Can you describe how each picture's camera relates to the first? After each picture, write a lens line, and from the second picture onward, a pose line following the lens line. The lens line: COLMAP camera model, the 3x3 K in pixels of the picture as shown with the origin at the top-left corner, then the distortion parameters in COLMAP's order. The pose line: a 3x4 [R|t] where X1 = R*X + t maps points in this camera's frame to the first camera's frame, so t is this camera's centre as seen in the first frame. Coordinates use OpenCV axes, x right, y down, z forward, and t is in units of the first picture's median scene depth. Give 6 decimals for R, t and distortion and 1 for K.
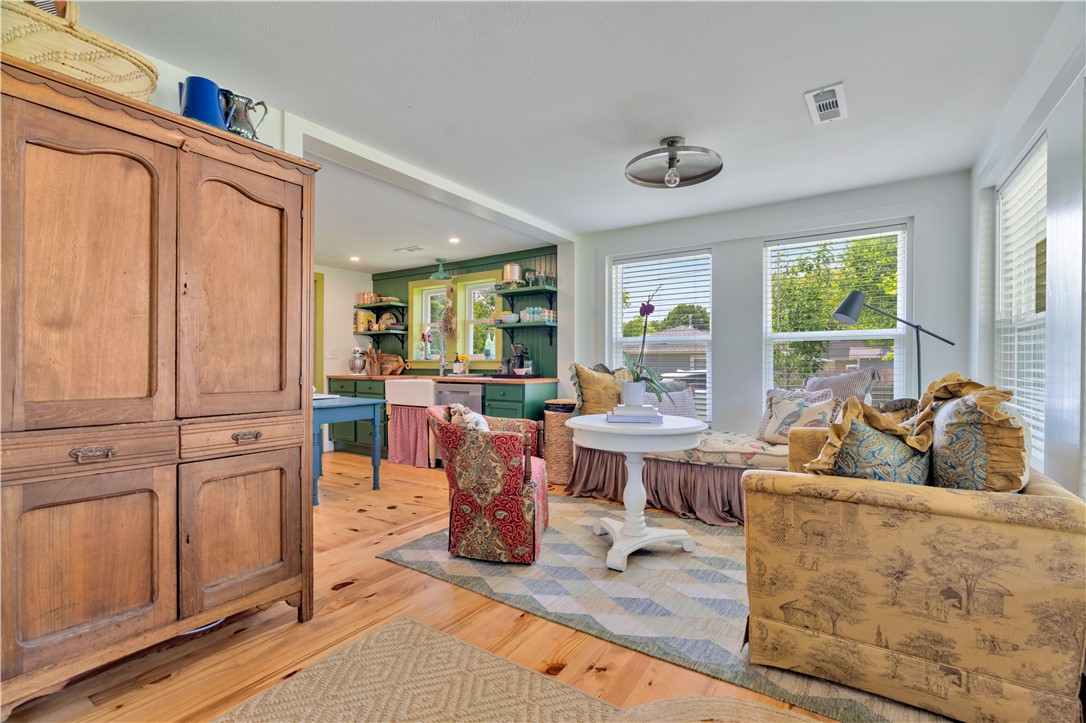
lens RADIAL K [[488.1, 0, 549.2], [0, 488.1, 366.0], [0, 0, 1]] dist [-0.013231, 0.006393]
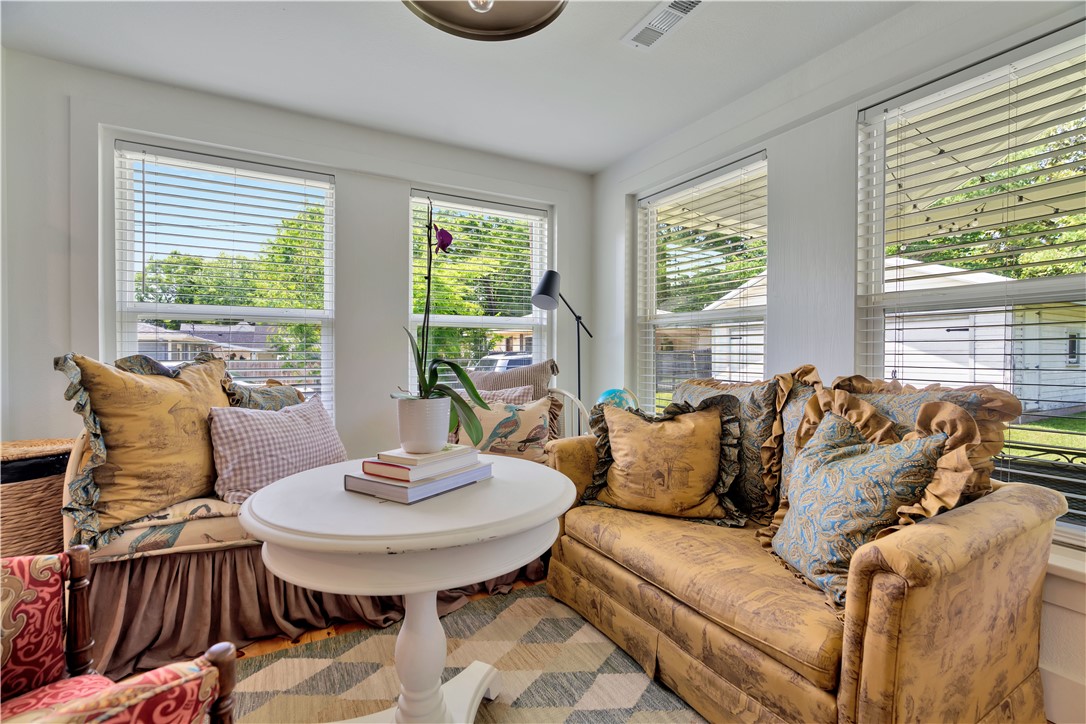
lens RADIAL K [[488.1, 0, 546.8], [0, 488.1, 359.6], [0, 0, 1]] dist [-0.013231, 0.006393]
pose [[0.456303, -0.009153, 0.889777, -0.166335], [0.001747, 0.999954, 0.009390, -0.006020], [-0.889823, -0.002731, 0.456298, 0.669646]]
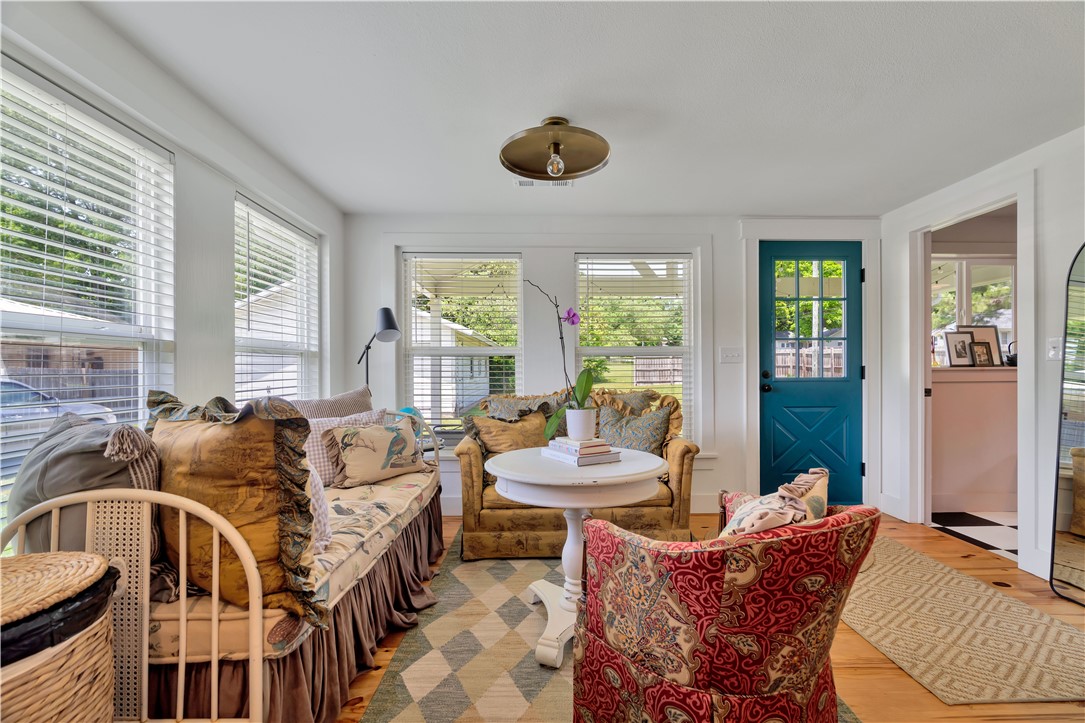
lens RADIAL K [[487.7, 0, 549.2], [0, 487.7, 367.9], [0, 0, 1]] dist [-0.013231, 0.006393]
pose [[-0.570451, 0.005917, 0.821310, -0.421215], [0.010564, 0.999944, 0.000133, -0.031844], [-0.821264, 0.008752, -0.570482, 1.426993]]
